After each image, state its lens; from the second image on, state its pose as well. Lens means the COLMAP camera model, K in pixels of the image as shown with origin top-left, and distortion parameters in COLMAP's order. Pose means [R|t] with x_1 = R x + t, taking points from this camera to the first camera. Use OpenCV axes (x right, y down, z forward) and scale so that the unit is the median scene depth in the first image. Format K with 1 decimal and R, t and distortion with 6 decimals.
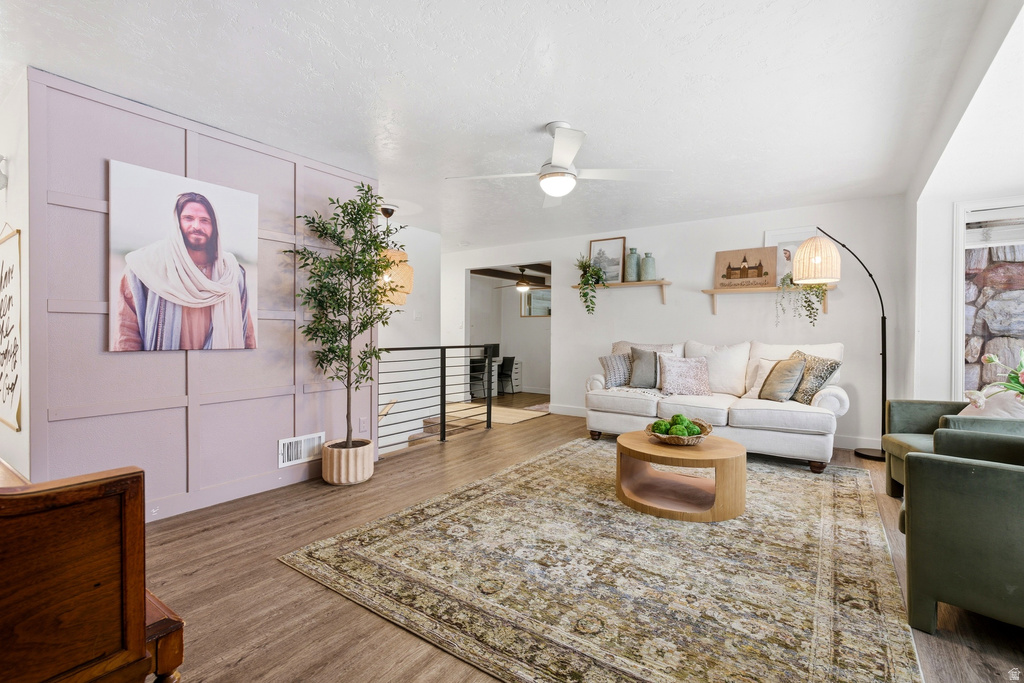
lens RADIAL K [[463.6, 0, 513.9], [0, 463.6, 337.2], [0, 0, 1]] dist [-0.000769, -0.000572]
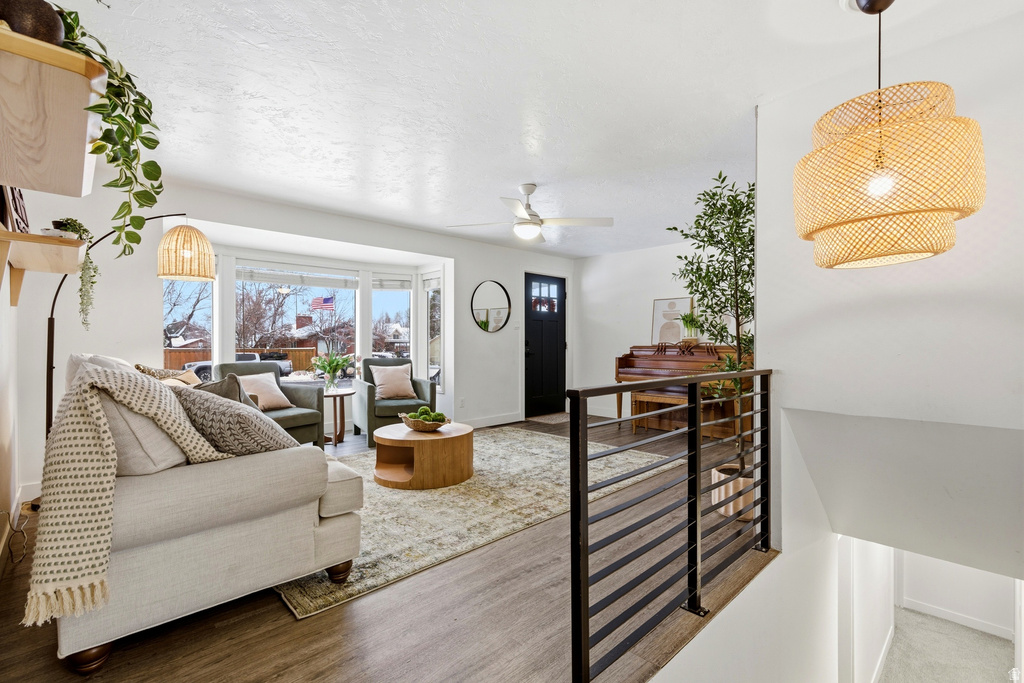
lens RADIAL K [[463.6, 0, 510.0], [0, 463.6, 342.0], [0, 0, 1]] dist [-0.000769, -0.000572]
pose [[-0.980596, -0.004221, 0.195995, -0.112995], [-0.002978, 0.999974, 0.006640, -0.016928], [-0.196018, 0.005928, -0.980582, 2.173509]]
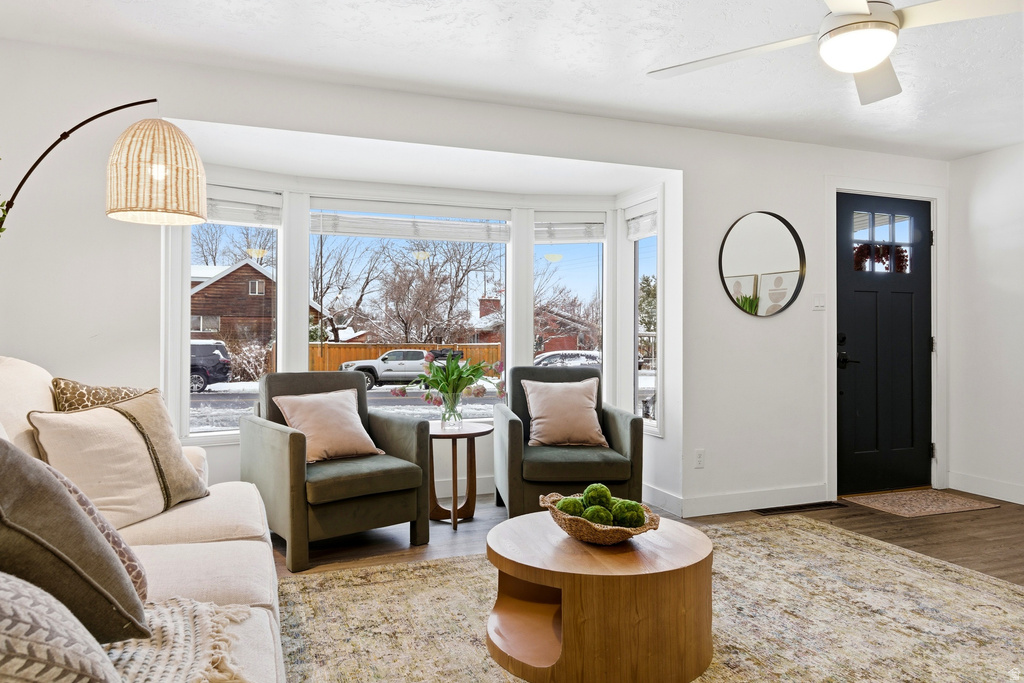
lens RADIAL K [[692.0, 0, 510.6], [0, 692.0, 335.4], [0, 0, 1]] dist [0.002176, -0.006377]
pose [[-0.830330, -0.006109, 0.557238, -0.013151], [-0.001941, 0.999966, 0.008070, -0.017095], [-0.557269, 0.005619, -0.830313, 1.733186]]
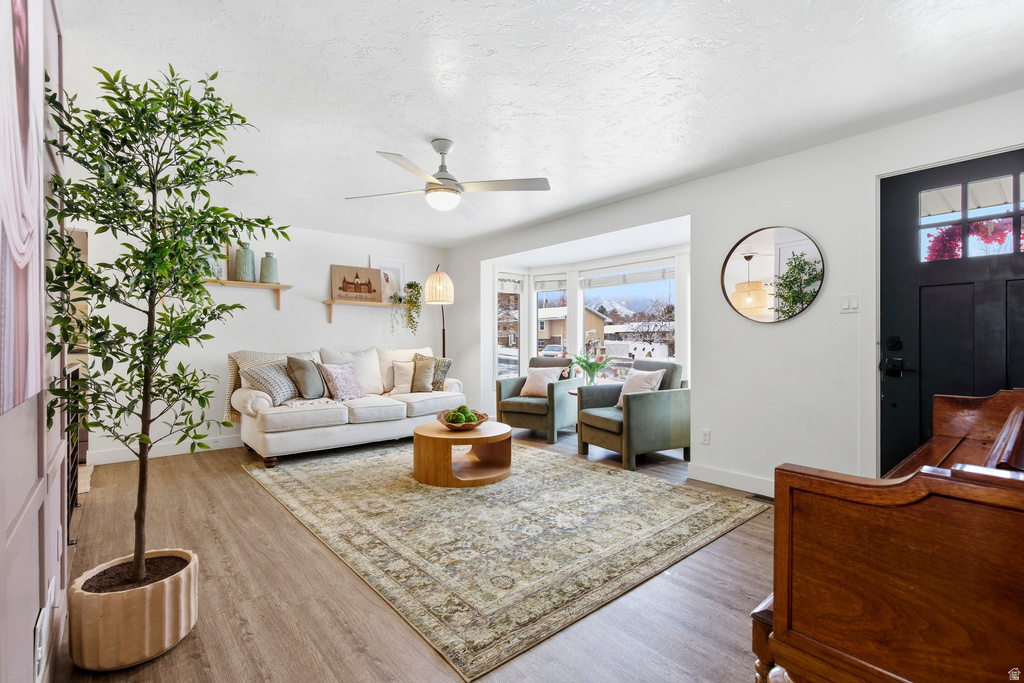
lens RADIAL K [[463.6, 0, 511.0], [0, 463.6, 340.5], [0, 0, 1]] dist [-0.000769, -0.000572]
pose [[0.251831, -0.005285, 0.967757, -0.825685], [0.010044, 0.999946, 0.002847, -0.013198], [-0.967719, 0.009003, 0.251871, 0.555183]]
